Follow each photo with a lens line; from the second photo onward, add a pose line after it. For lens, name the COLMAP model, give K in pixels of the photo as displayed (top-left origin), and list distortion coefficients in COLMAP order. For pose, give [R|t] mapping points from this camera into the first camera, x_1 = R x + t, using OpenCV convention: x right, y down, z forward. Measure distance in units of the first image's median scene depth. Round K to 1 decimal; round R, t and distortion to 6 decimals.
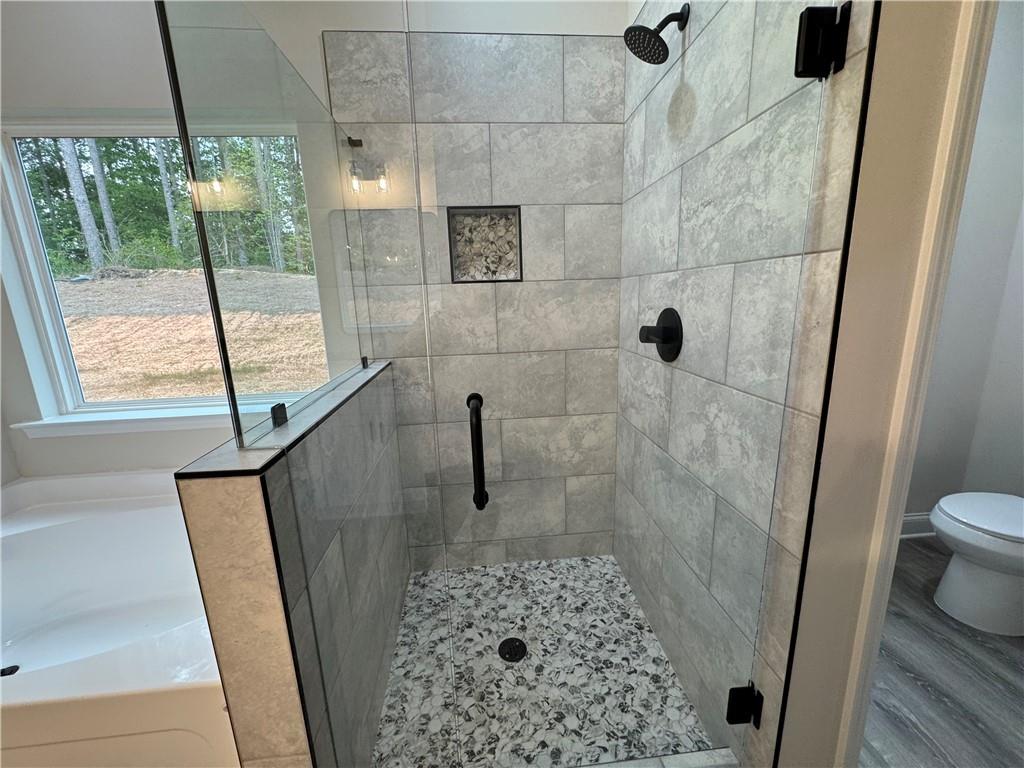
lens RADIAL K [[410.0, 0, 511.1], [0, 410.0, 384.9], [0, 0, 1]] dist [-0.003234, 0.000575]
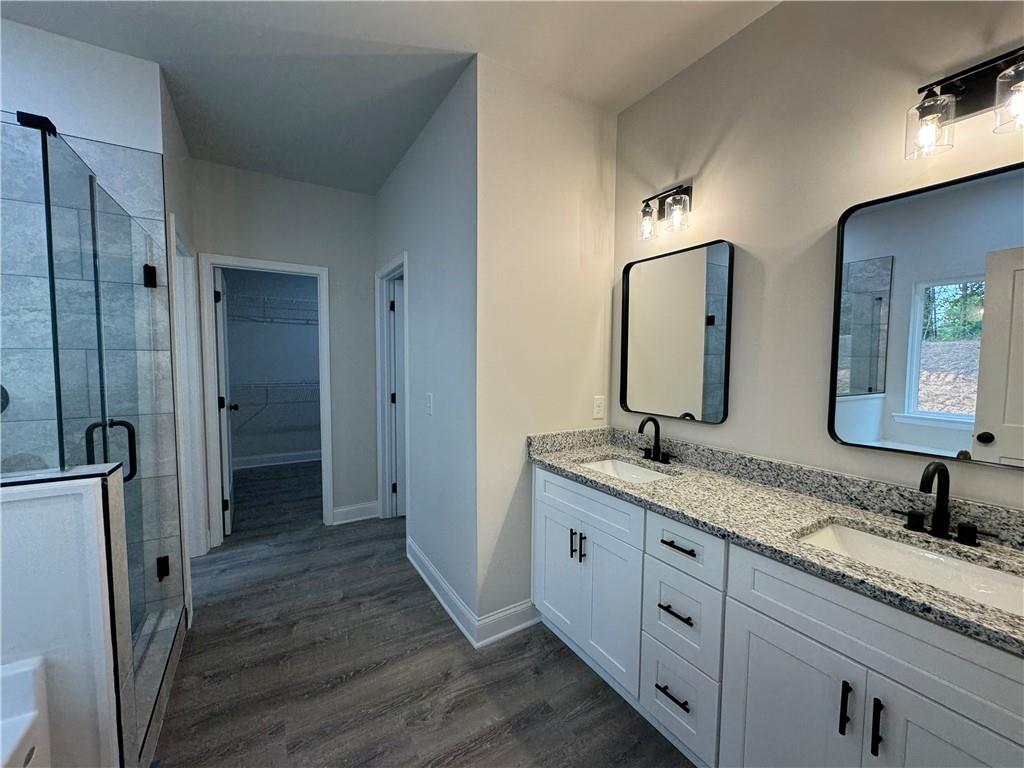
lens RADIAL K [[410.0, 0, 511.1], [0, 410.0, 384.9], [0, 0, 1]] dist [-0.003234, 0.000575]
pose [[-0.442043, -0.030247, 0.896484, -1.500588], [0.198395, 0.971382, 0.130600, -0.005232], [-0.874779, 0.235588, -0.423392, 0.113340]]
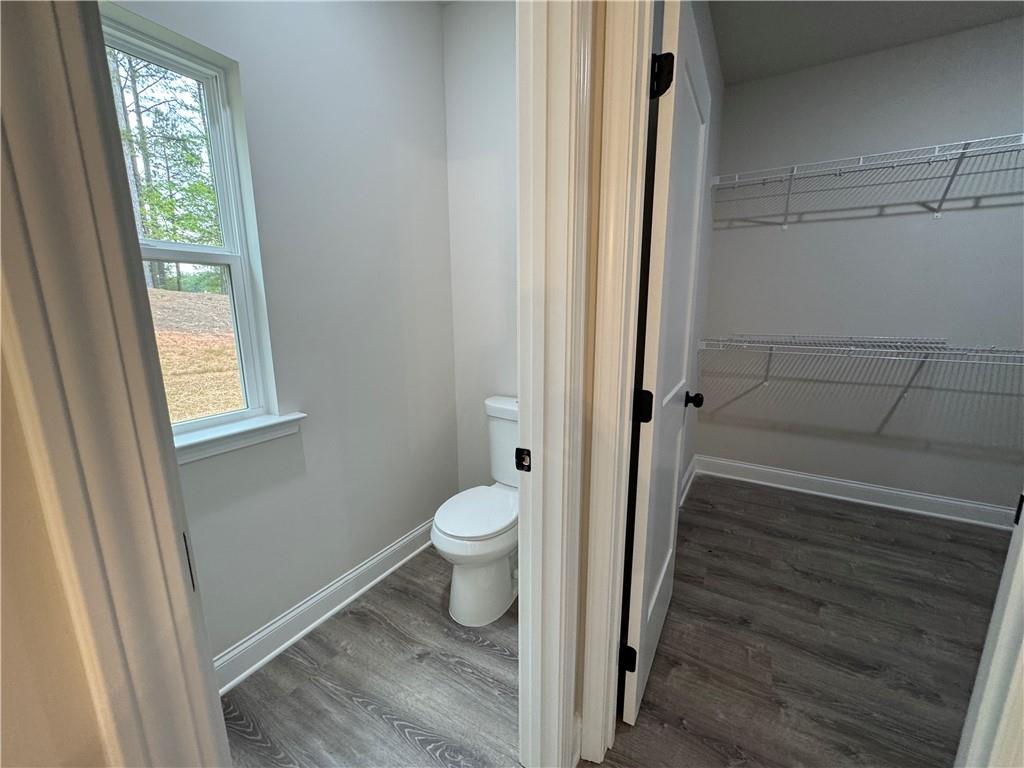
lens RADIAL K [[410.0, 0, 511.1], [0, 410.0, 384.9], [0, 0, 1]] dist [-0.003234, 0.000575]
pose [[0.591813, -0.127649, 0.795904, 0.556563], [0.158871, 0.986485, 0.040082, -0.047771], [-0.790264, 0.102725, 0.604095, 0.308565]]
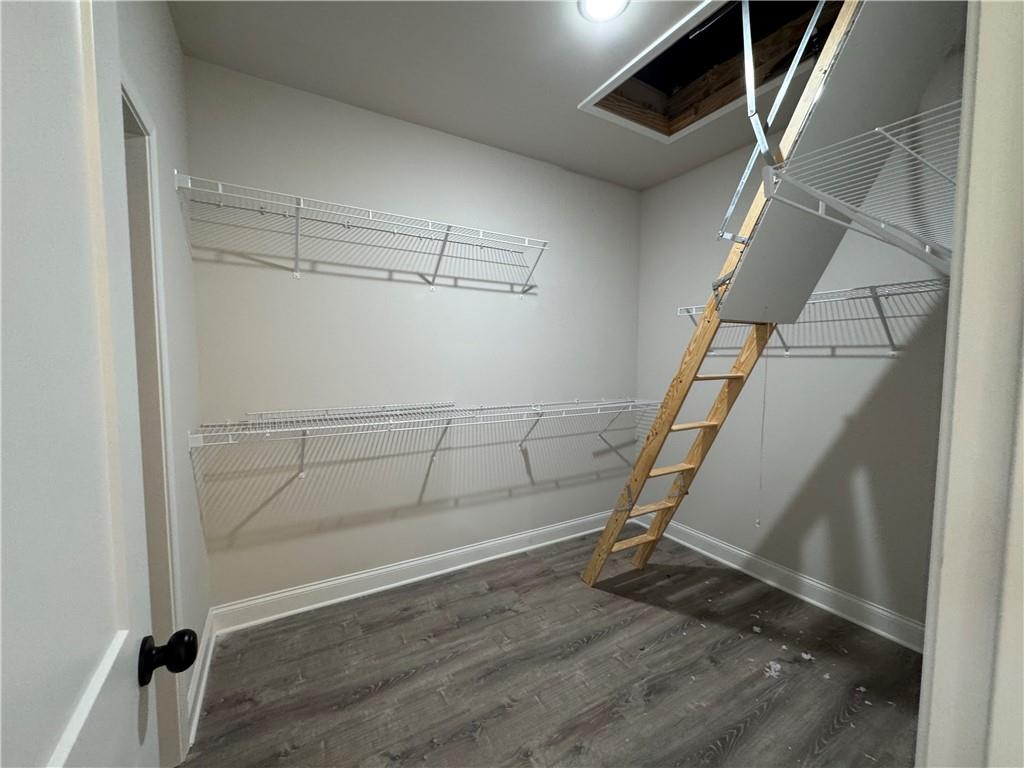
lens RADIAL K [[410.0, 0, 511.1], [0, 410.0, 384.9], [0, 0, 1]] dist [-0.003234, 0.000575]
pose [[-0.425231, -0.031745, 0.904528, 1.294843], [0.201401, 0.971009, 0.128760, -0.148658], [-0.882392, 0.236926, -0.406510, 0.398002]]
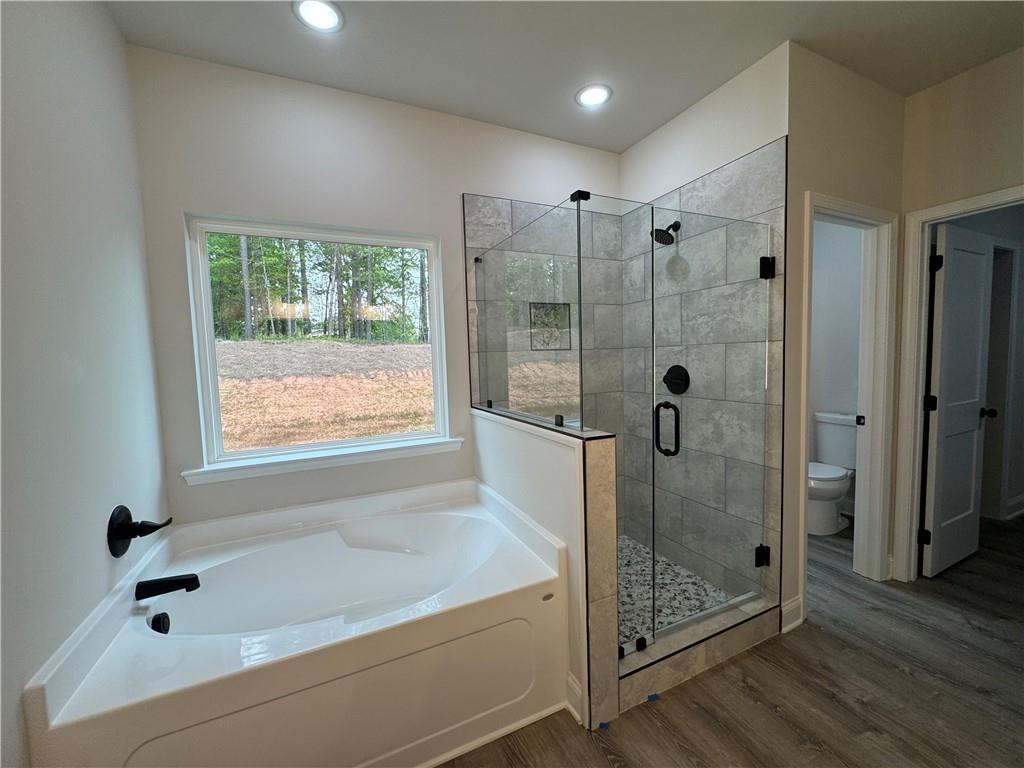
lens RADIAL K [[410.0, 0, 511.1], [0, 410.0, 384.9], [0, 0, 1]] dist [-0.003234, 0.000575]
pose [[0.939780, -0.021206, 0.341122, -0.983785], [0.073960, 0.987043, -0.142396, 0.112002], [-0.333683, 0.159050, 0.929171, -0.468723]]
